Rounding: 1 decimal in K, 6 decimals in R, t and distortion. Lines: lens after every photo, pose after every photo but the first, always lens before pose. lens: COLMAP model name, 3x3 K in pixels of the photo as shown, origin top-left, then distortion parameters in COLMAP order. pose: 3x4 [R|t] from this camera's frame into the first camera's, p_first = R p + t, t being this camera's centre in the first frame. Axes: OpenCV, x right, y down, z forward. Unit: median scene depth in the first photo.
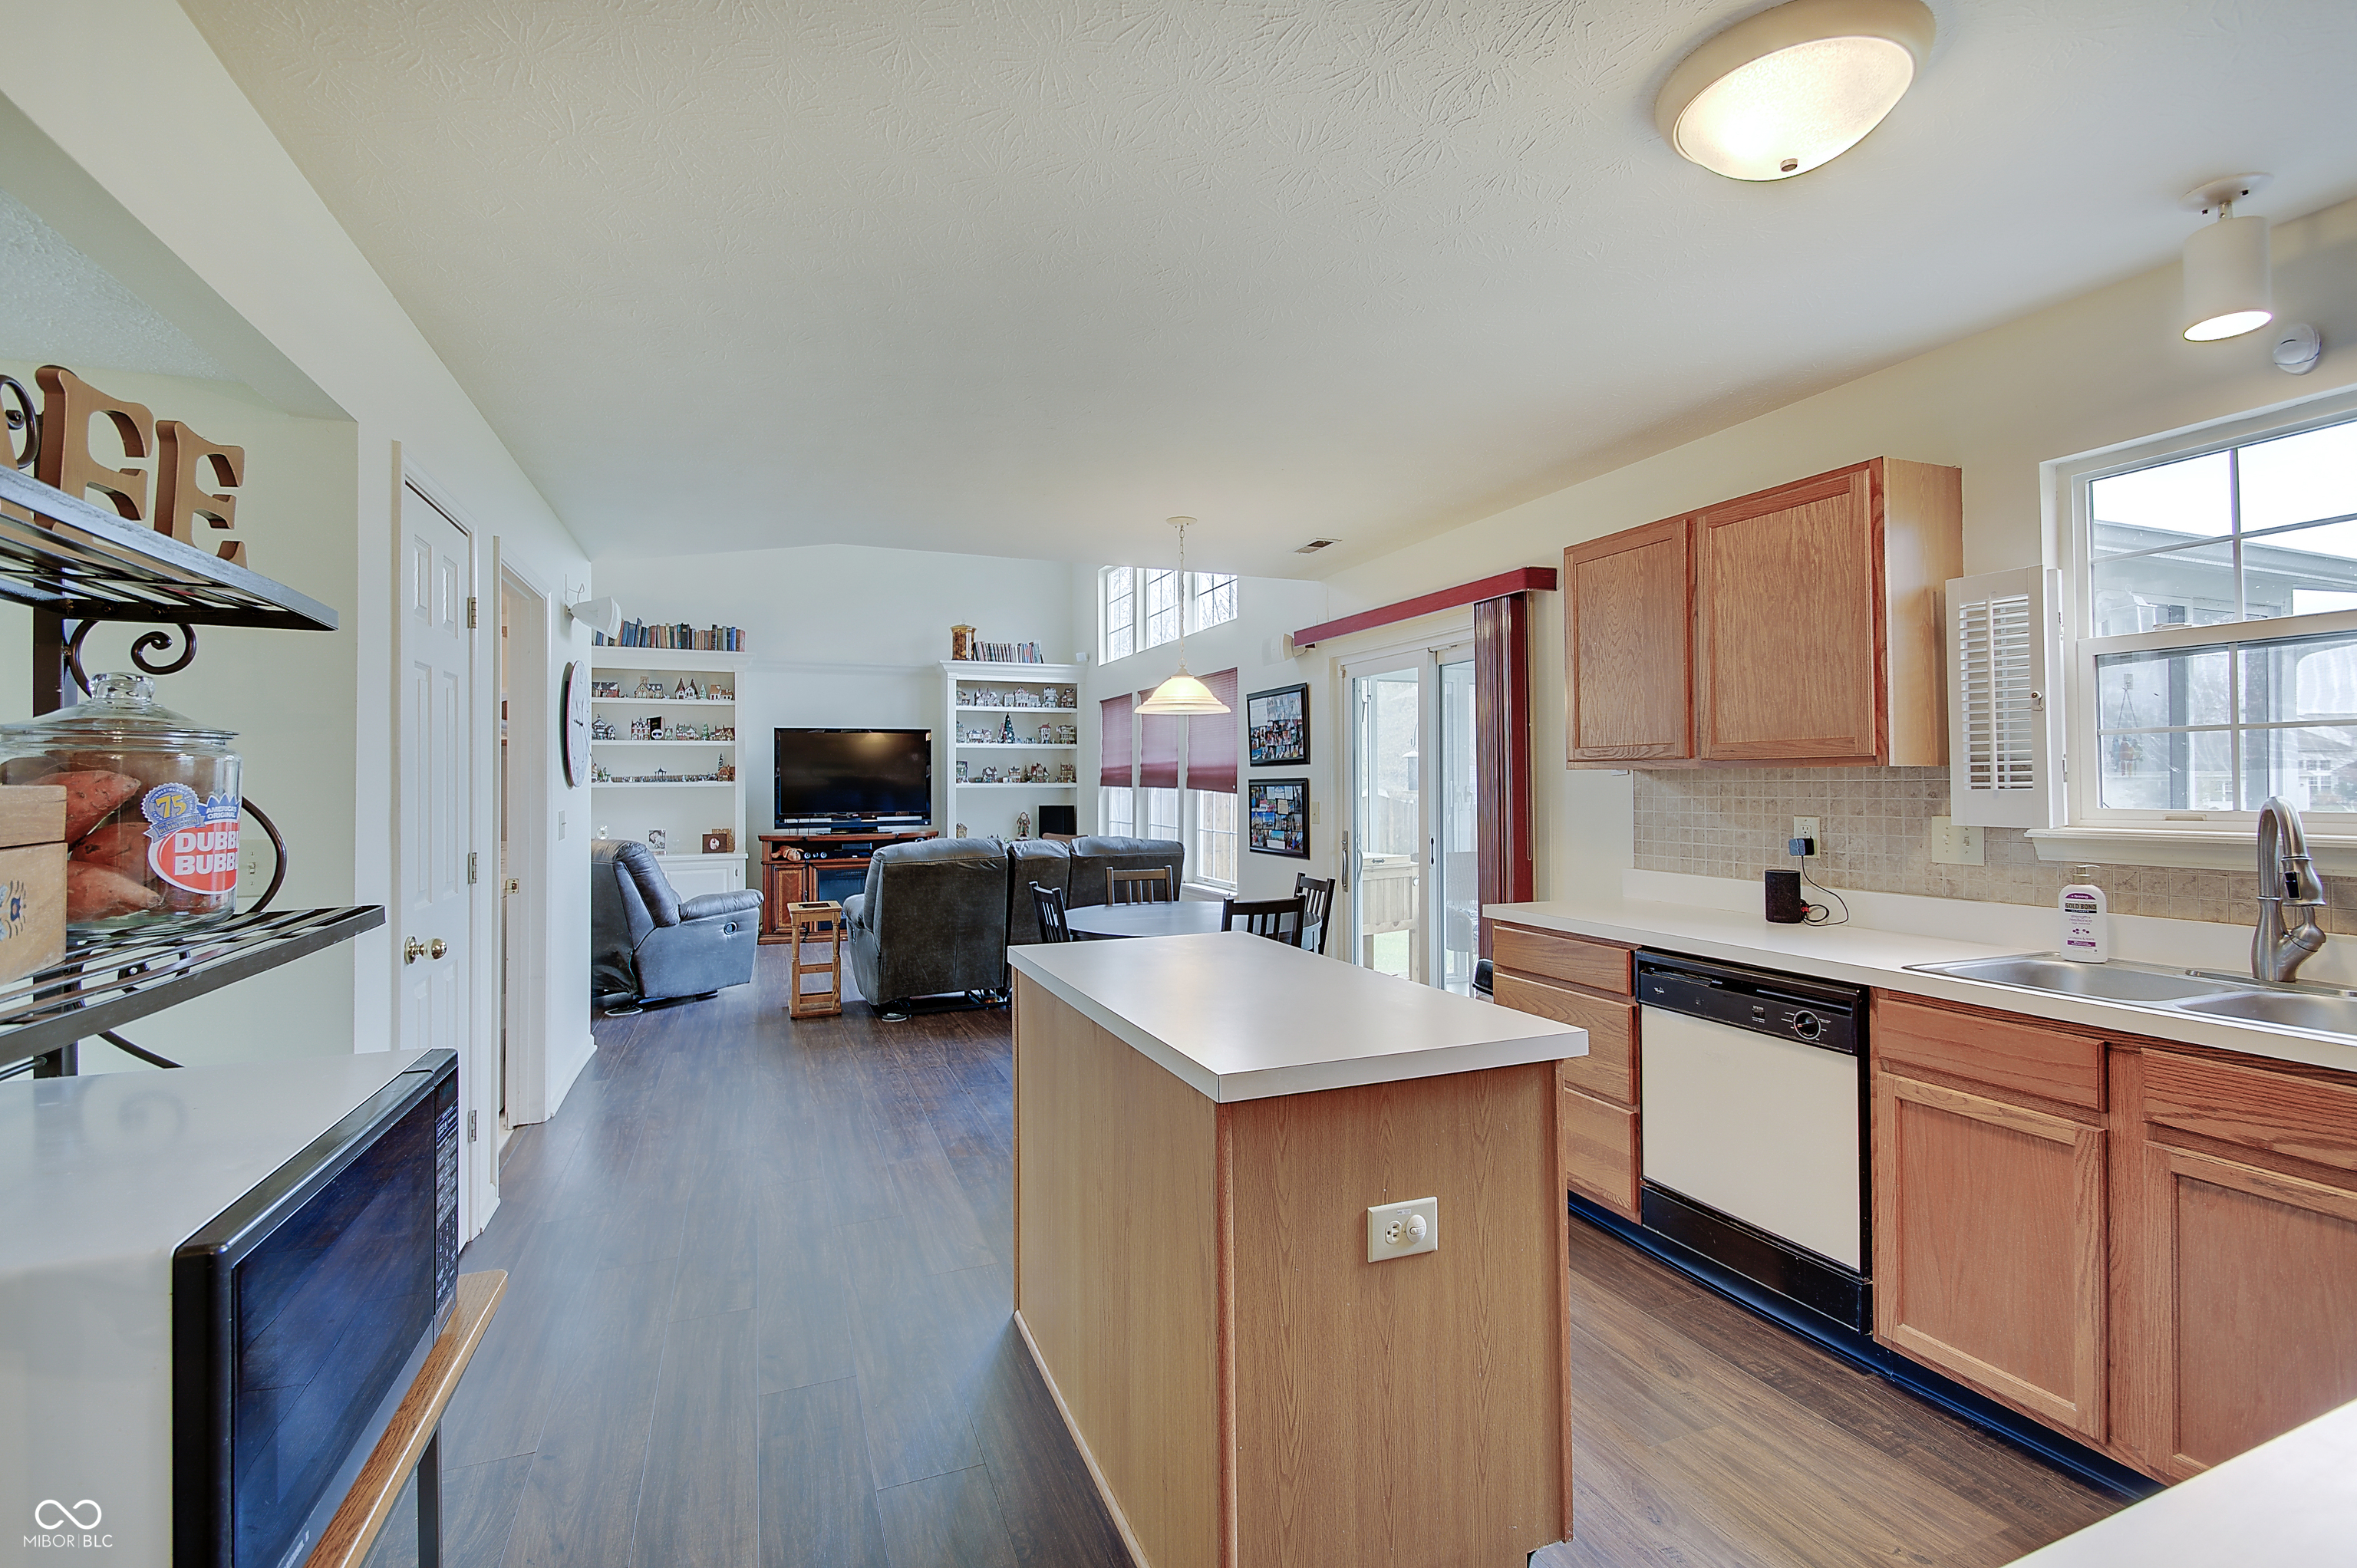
lens RADIAL K [[1017.5, 0, 1169.4], [0, 1017.5, 770.5], [0, 0, 1]] dist [0.008862, -0.002183]
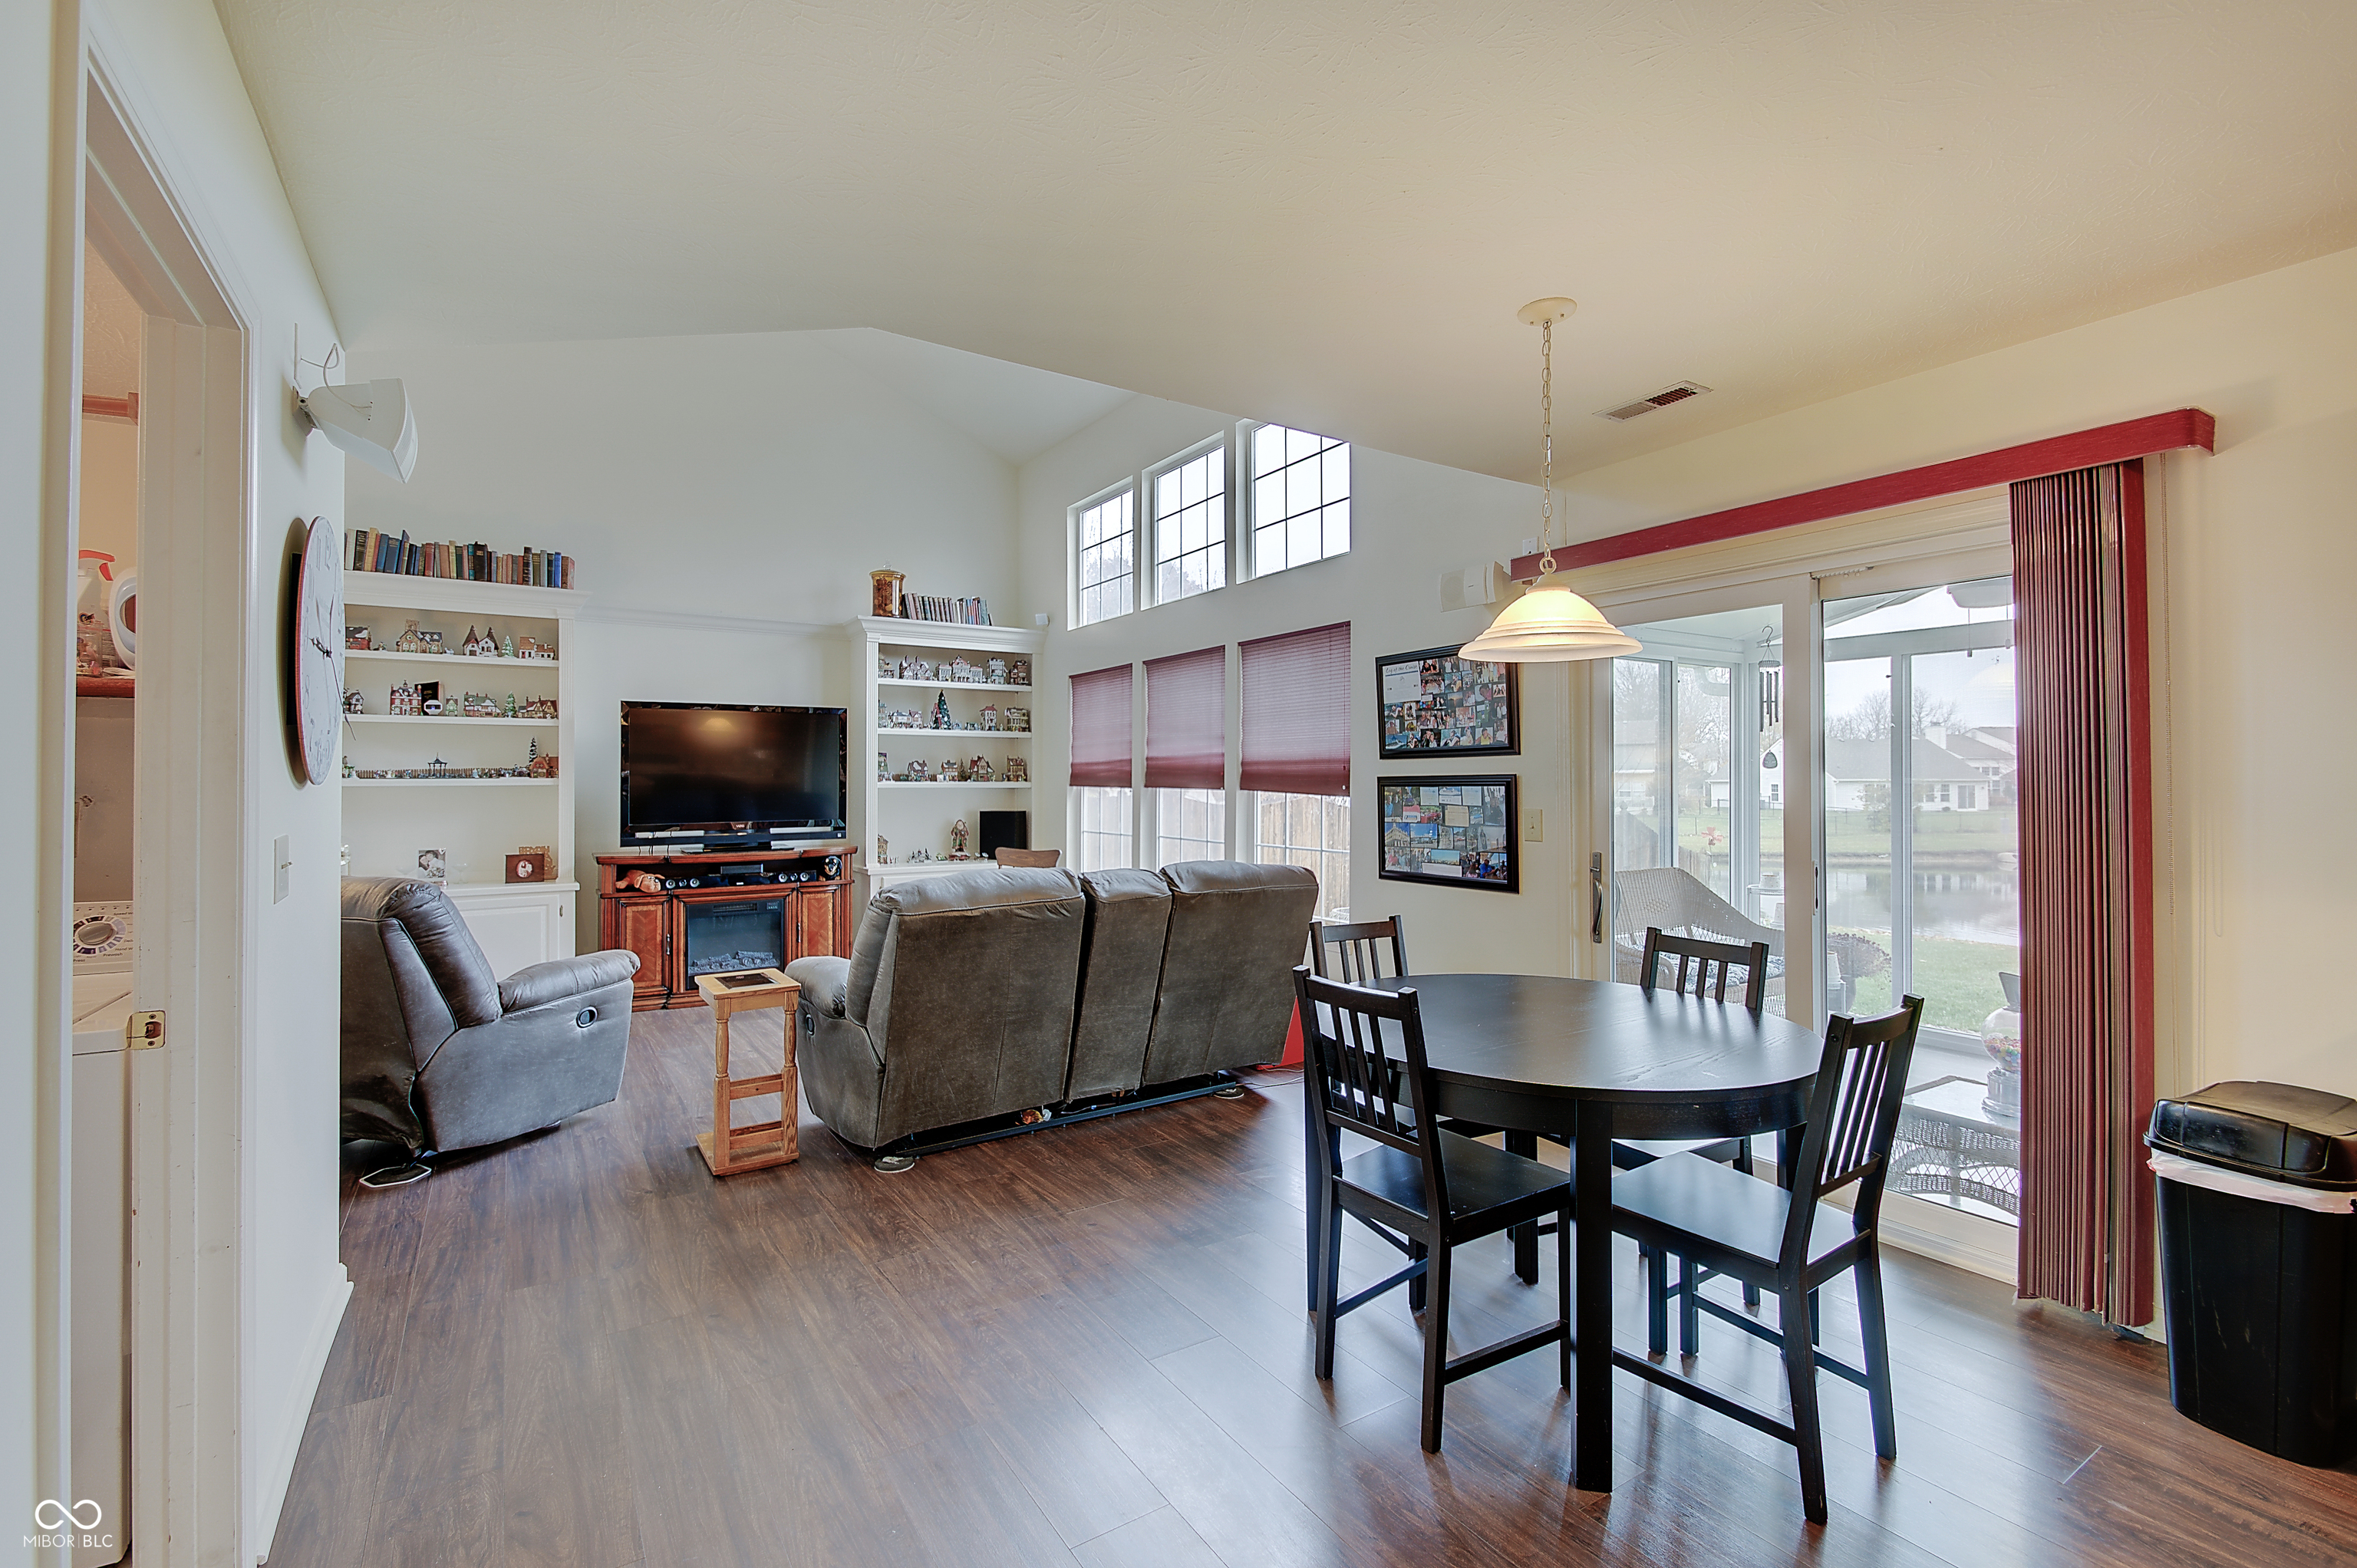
lens RADIAL K [[1017.5, 0, 1164.4], [0, 1017.5, 769.1], [0, 0, 1]] dist [0.008862, -0.002183]
pose [[0.982557, 0.005327, 0.185885, -0.224586], [-0.004927, 0.999984, -0.002613, 0.006492], [-0.185896, 0.001652, 0.982568, 0.365545]]
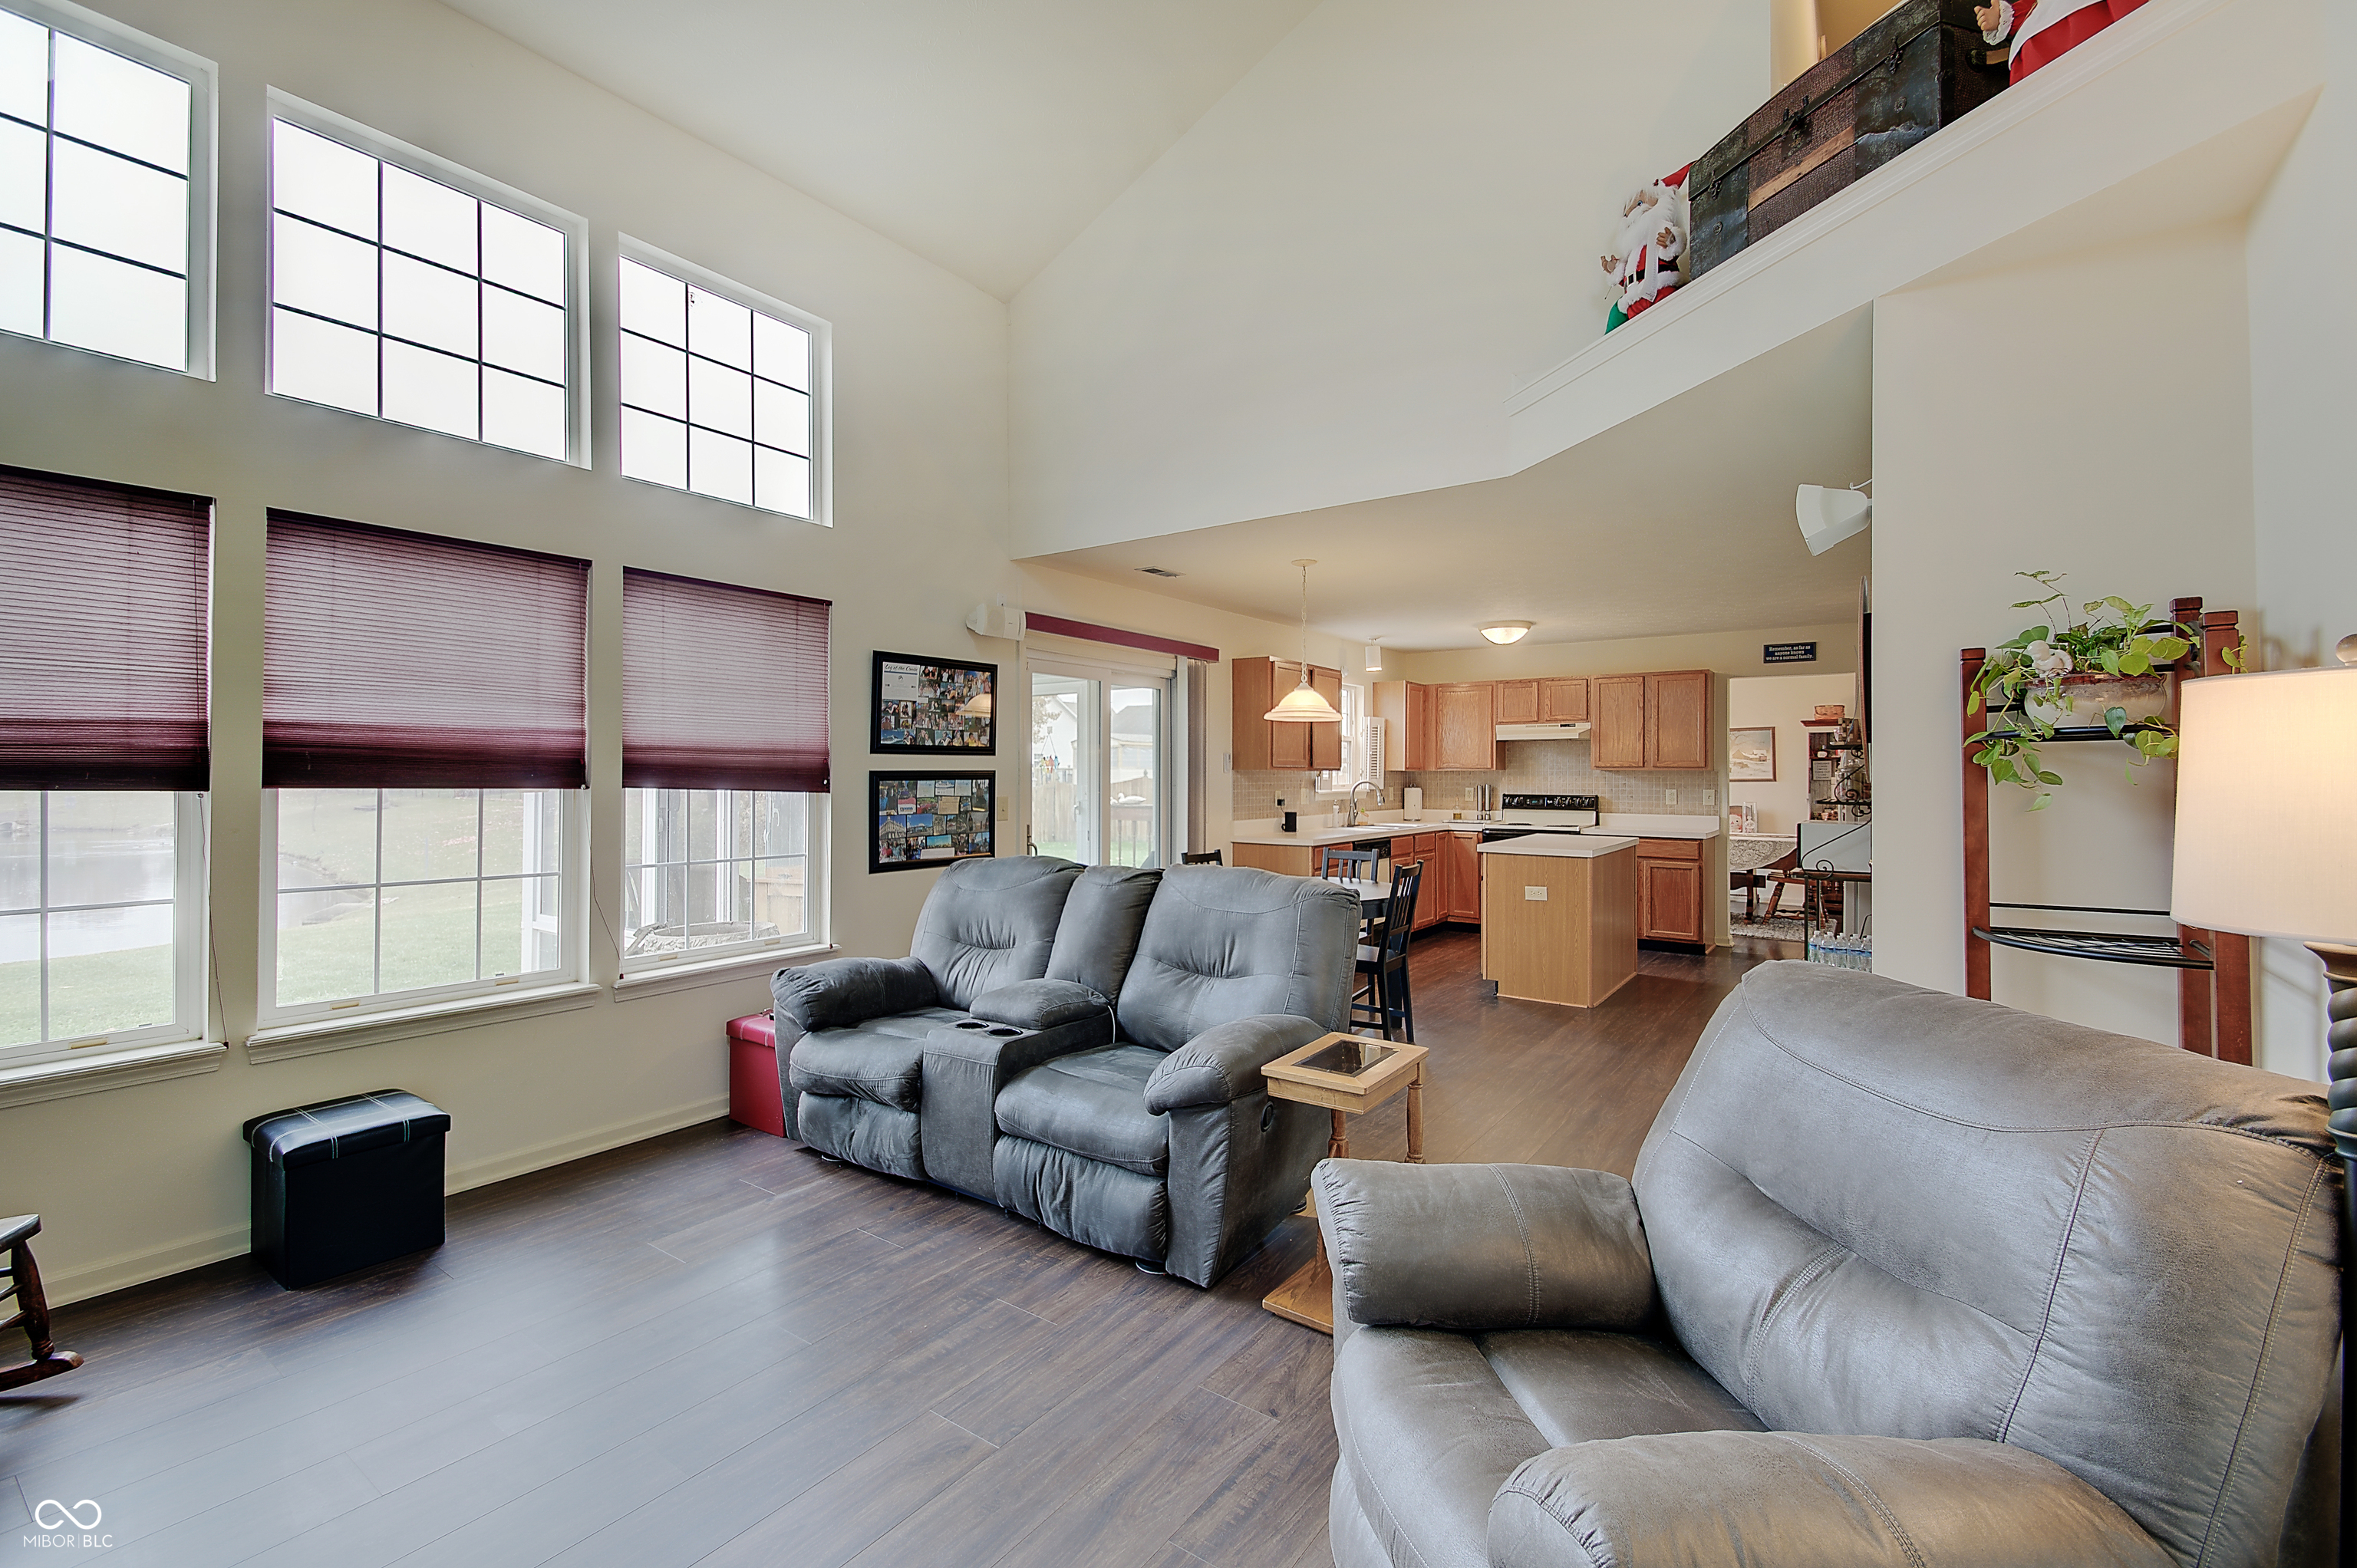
lens RADIAL K [[1017.5, 0, 1152.5], [0, 1017.5, 768.5], [0, 0, 1]] dist [0.008862, -0.002183]
pose [[-0.526648, 0.007245, 0.850053, -0.698166], [-0.010957, 0.999823, -0.015310, 0.017486], [-0.850013, -0.017377, -0.526475, 1.346035]]
